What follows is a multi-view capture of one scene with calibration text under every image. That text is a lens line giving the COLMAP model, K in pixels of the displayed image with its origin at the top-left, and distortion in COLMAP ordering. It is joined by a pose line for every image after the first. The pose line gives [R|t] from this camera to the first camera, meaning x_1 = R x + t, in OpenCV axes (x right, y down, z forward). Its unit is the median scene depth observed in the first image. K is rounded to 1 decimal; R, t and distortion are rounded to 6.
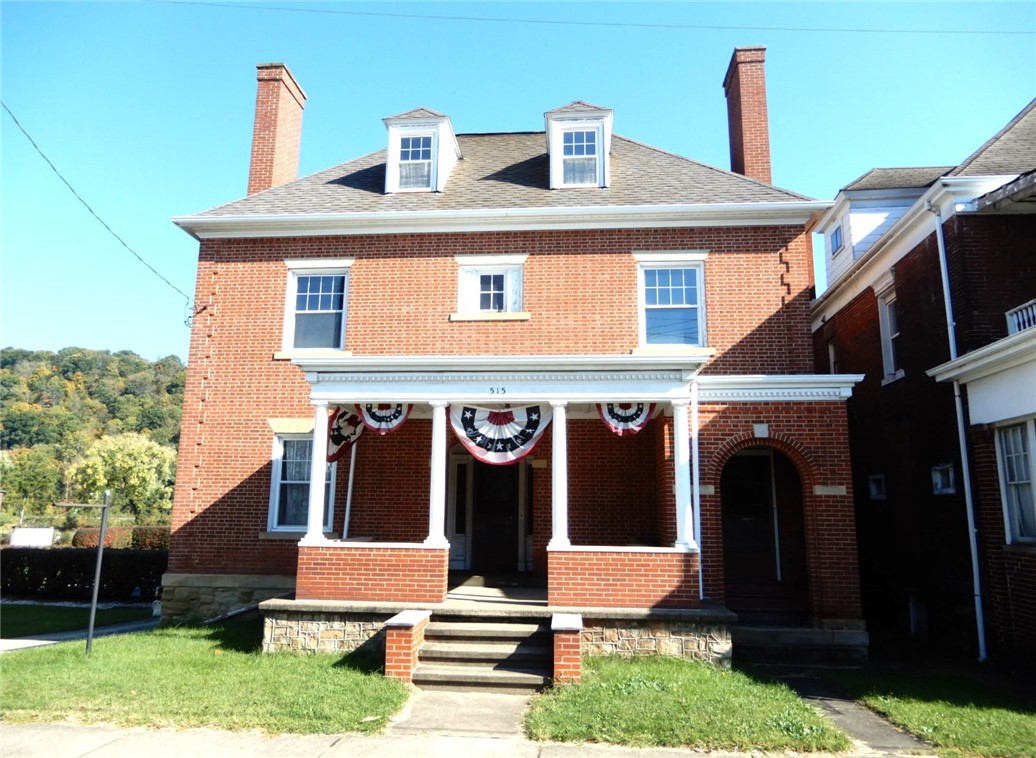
lens RADIAL K [[735.0, 0, 518.8], [0, 735.0, 372.4], [0, 0, 1]] dist [-0.004034, 0.007406]
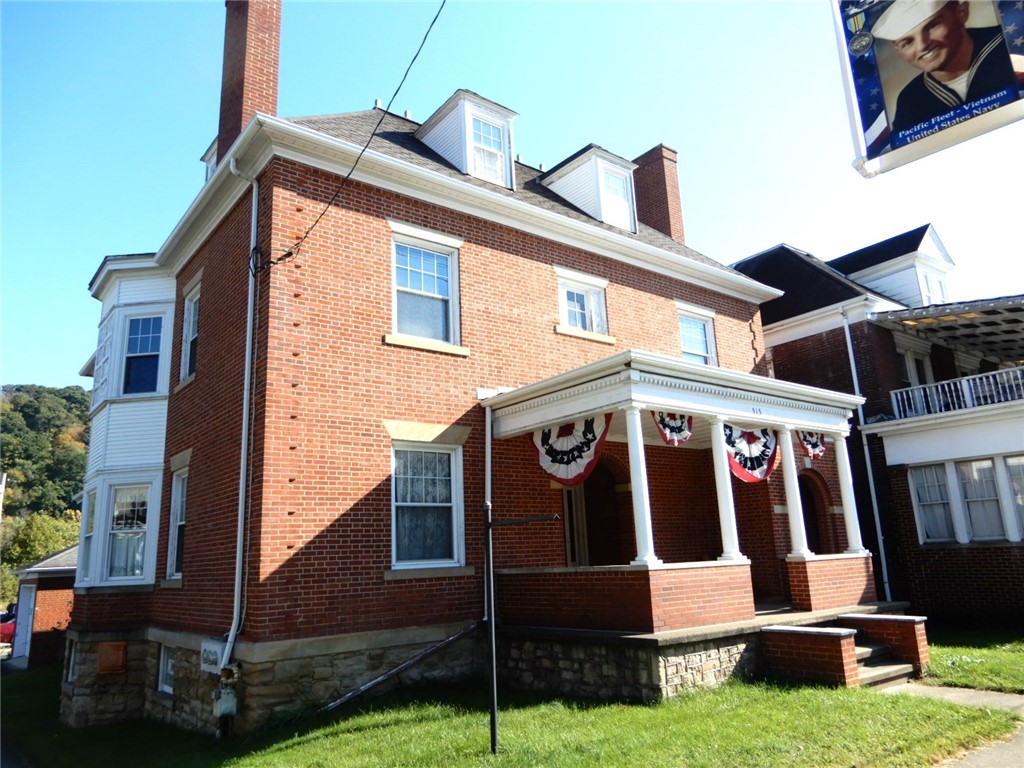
lens RADIAL K [[724.6, 0, 511.1], [0, 724.6, 387.3], [0, 0, 1]] dist [0.001521, 0.004457]
pose [[0.730194, 0.116162, 0.673293, -0.765694], [-0.082261, 0.993220, -0.082144, 0.081816], [-0.678270, 0.004595, 0.734798, 0.369789]]
